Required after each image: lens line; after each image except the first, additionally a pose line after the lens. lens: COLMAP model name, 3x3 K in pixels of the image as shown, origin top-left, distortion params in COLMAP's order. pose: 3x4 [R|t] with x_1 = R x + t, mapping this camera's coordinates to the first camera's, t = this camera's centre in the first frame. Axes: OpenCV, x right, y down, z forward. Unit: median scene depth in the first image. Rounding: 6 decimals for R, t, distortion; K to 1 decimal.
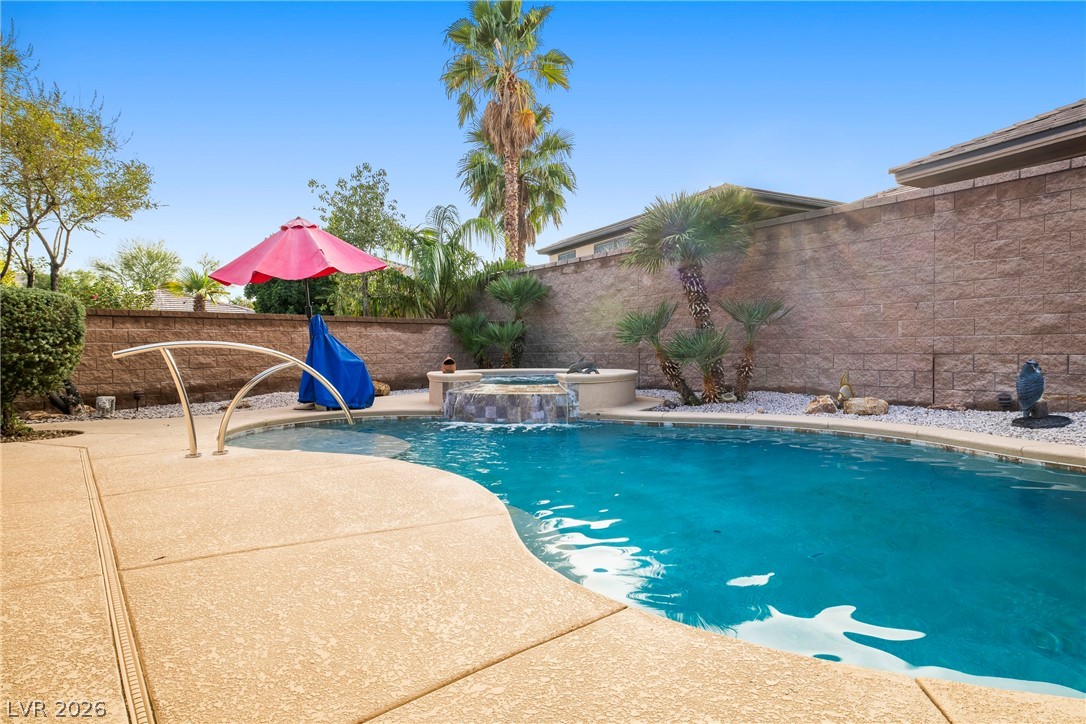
lens RADIAL K [[639.8, 0, 544.7], [0, 639.8, 357.8], [0, 0, 1]] dist [0.000551, 0.000775]
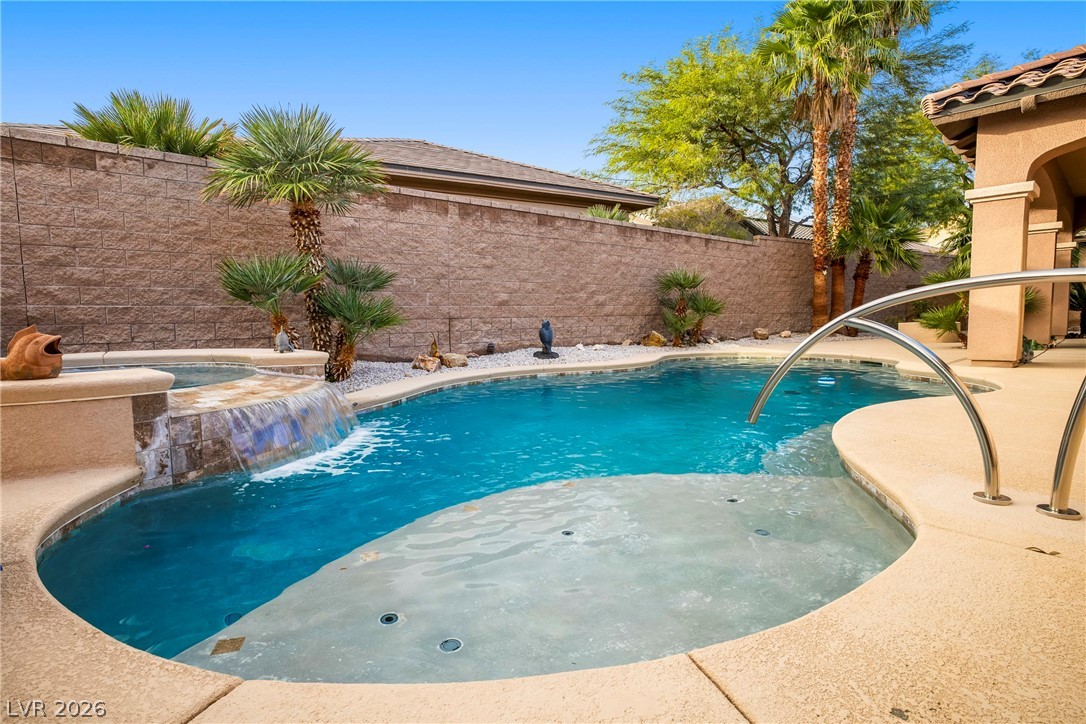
lens RADIAL K [[597.9, 0, 544.9], [0, 597.9, 364.1], [0, 0, 1]] dist [-0.001450, -0.000195]
pose [[-0.149176, -0.078416, 0.985696, -0.718314], [0.023626, 0.996283, 0.082834, -0.010679], [-0.988528, 0.035645, -0.146769, 1.036149]]
